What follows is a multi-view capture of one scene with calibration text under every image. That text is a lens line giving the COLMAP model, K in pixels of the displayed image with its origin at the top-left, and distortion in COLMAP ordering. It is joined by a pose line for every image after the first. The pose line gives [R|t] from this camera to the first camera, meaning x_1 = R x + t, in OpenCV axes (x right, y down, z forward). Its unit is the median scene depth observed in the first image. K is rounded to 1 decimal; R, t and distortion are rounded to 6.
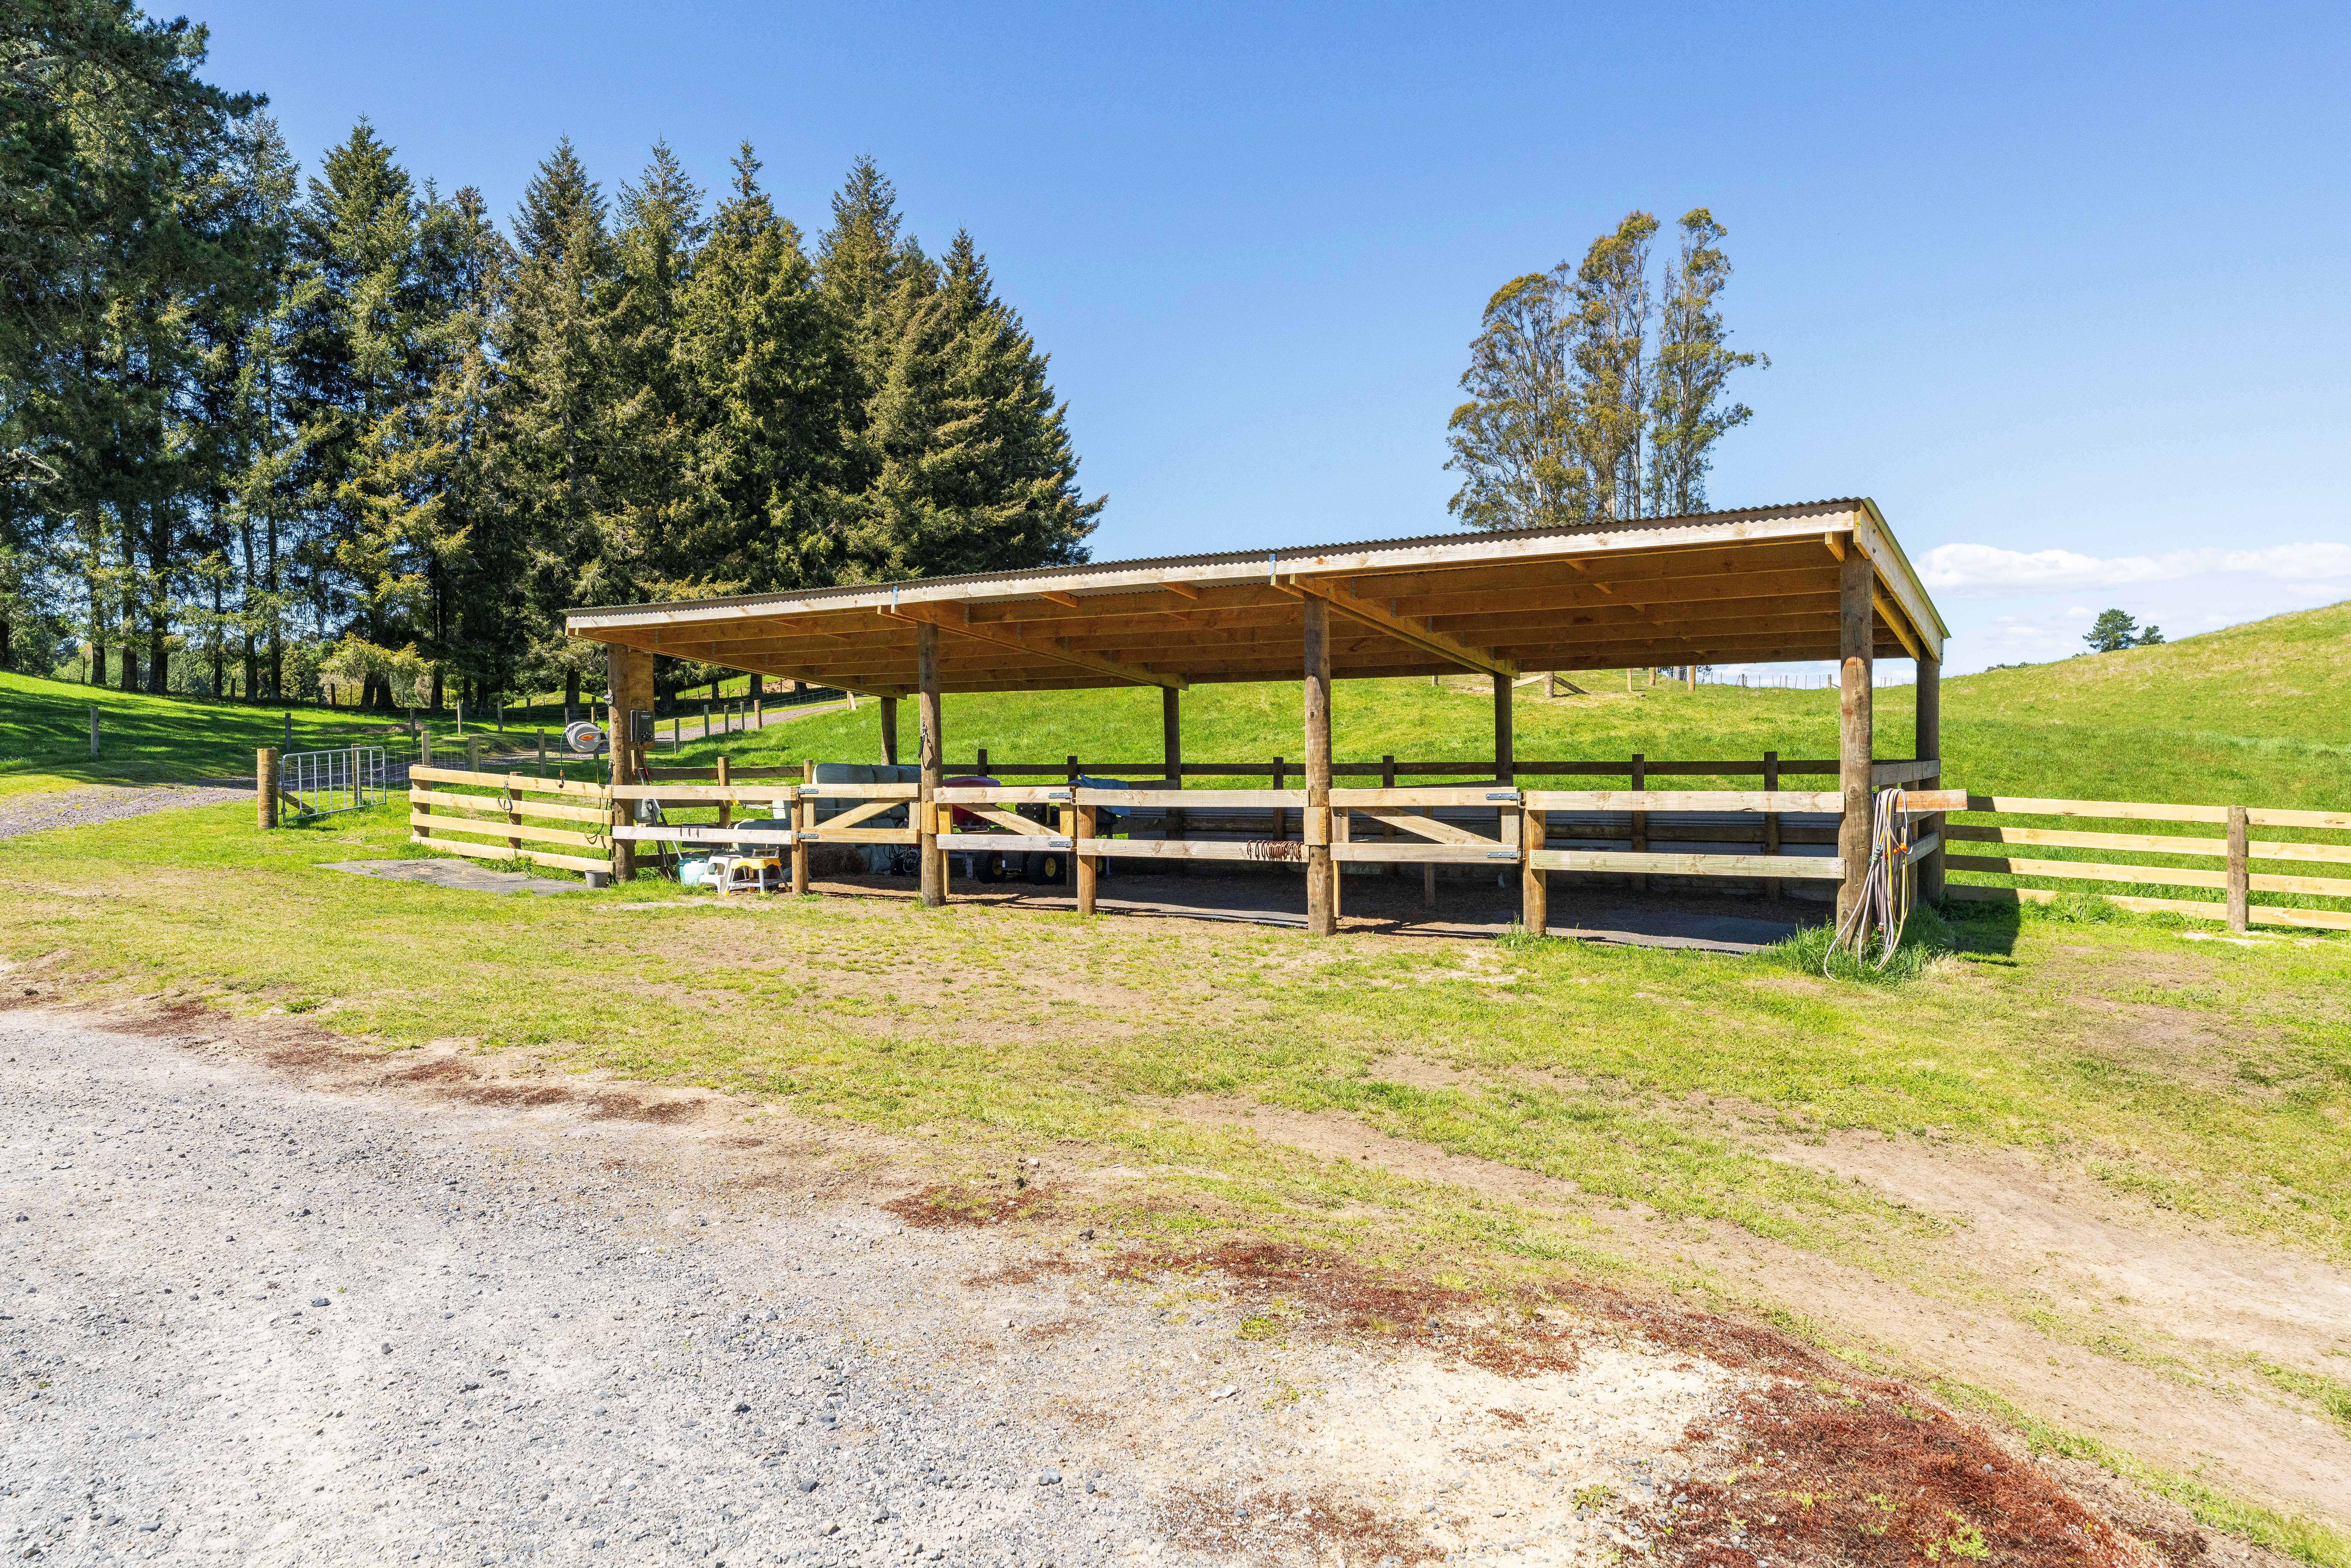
lens RADIAL K [[1613.5, 0, 1171.0], [0, 1613.5, 779.8], [0, 0, 1]] dist [0.001732, -0.001242]
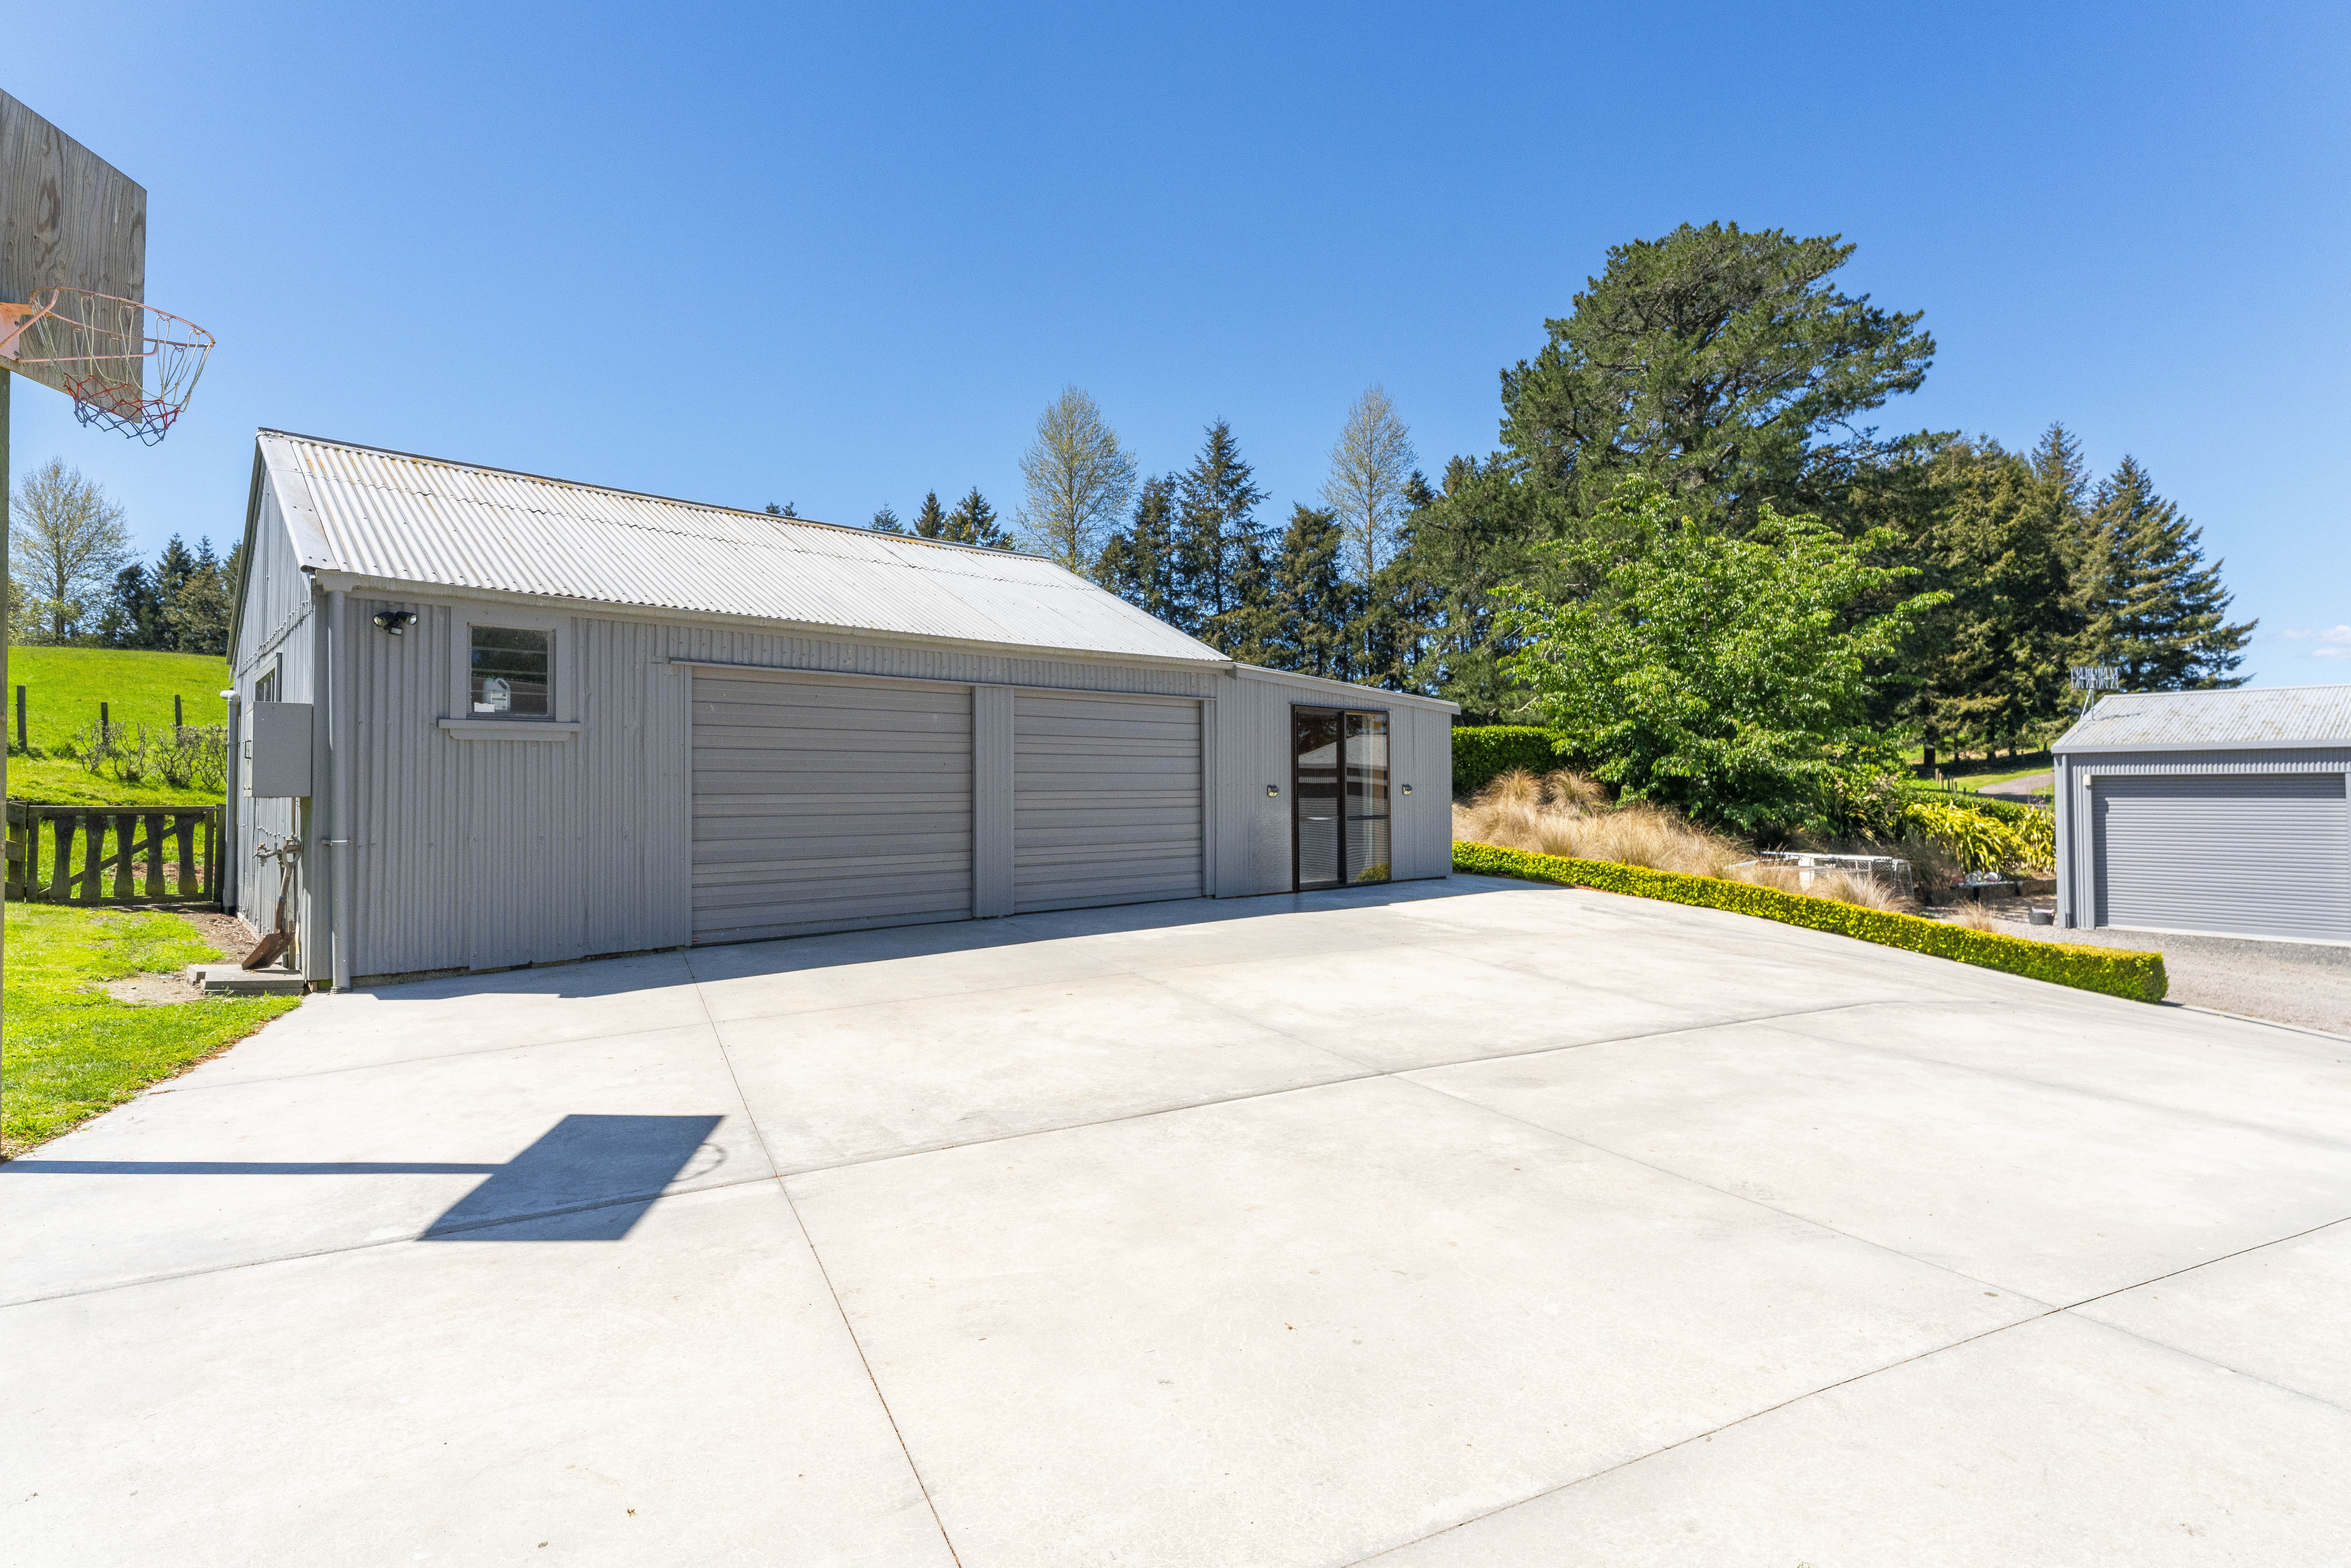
lens RADIAL K [[1123.2, 0, 1175.6], [0, 1123.2, 768.1], [0, 0, 1]] dist [0.003369, -0.000522]
pose [[0.796315, -0.005214, -0.604860, -0.234950], [-0.011110, 0.999668, -0.023244, -0.009668], [0.604780, 0.025230, 0.795993, -0.450345]]
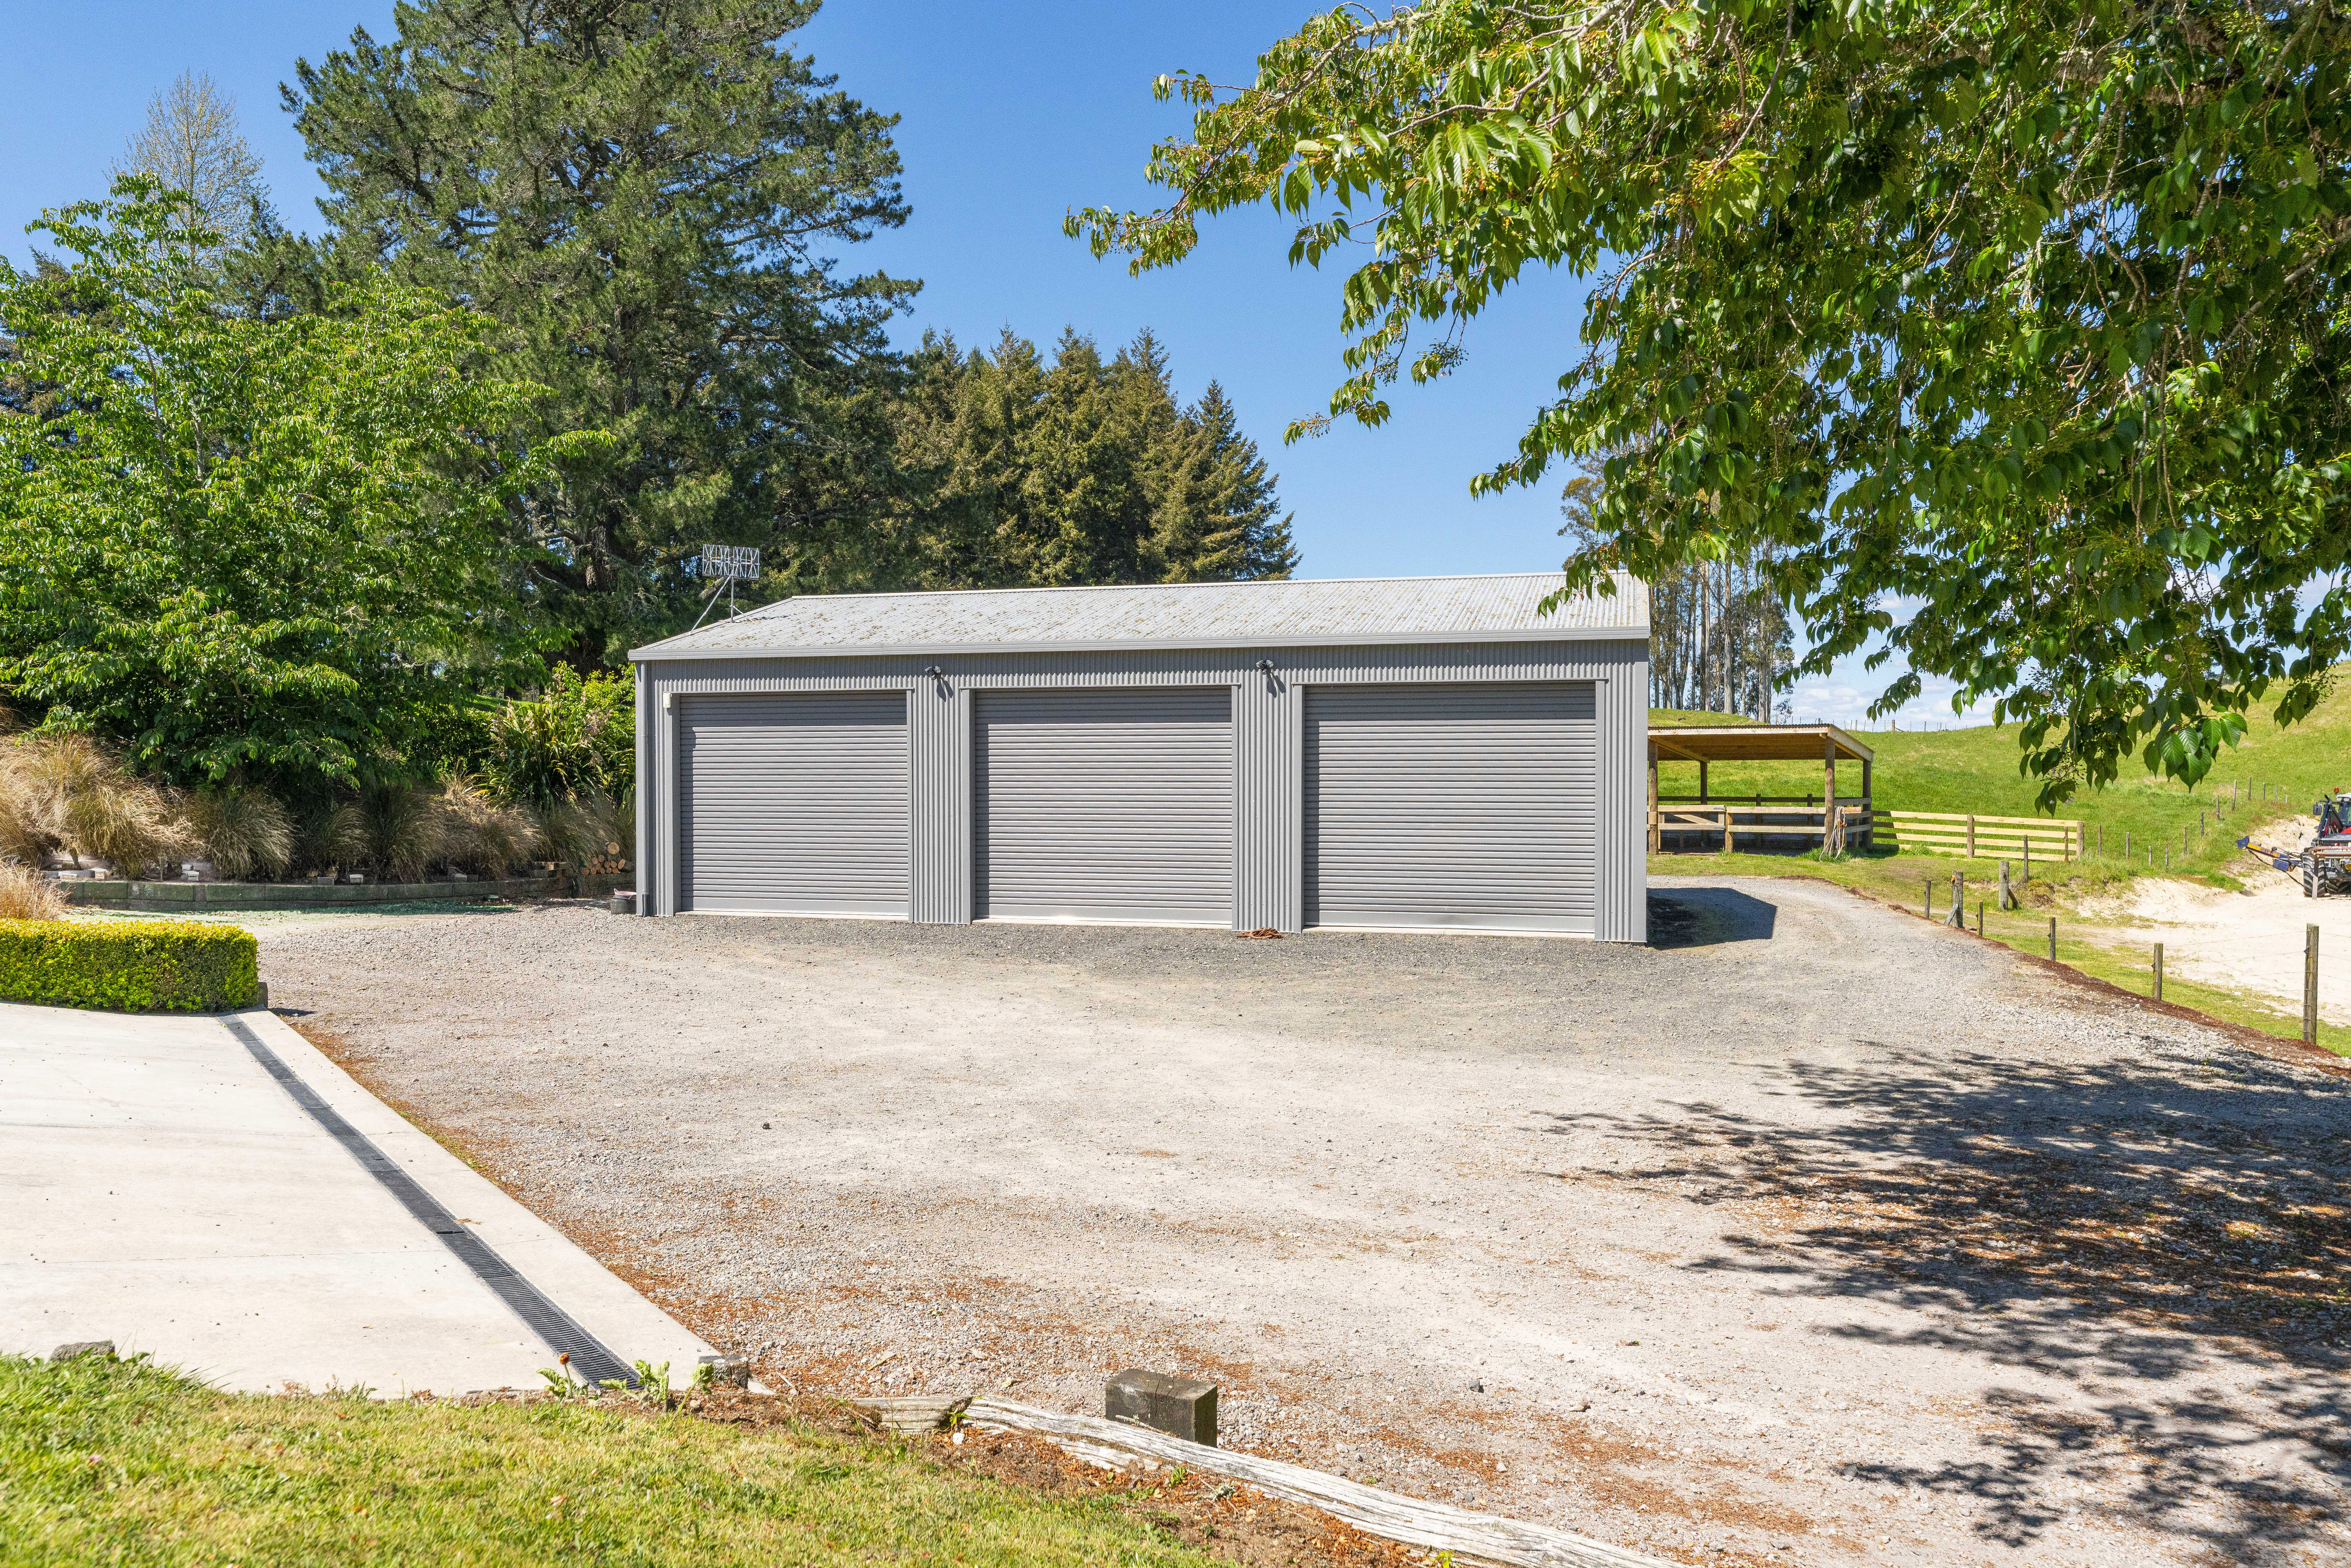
lens RADIAL K [[1613.5, 0, 1181.1], [0, 1613.5, 807.4], [0, 0, 1]] dist [0.001732, -0.001242]
pose [[0.999190, 0.010603, -0.038810, -0.117087], [-0.010477, 0.999939, 0.003438, 0.001460], [0.038844, -0.003028, 0.999241, -0.355585]]
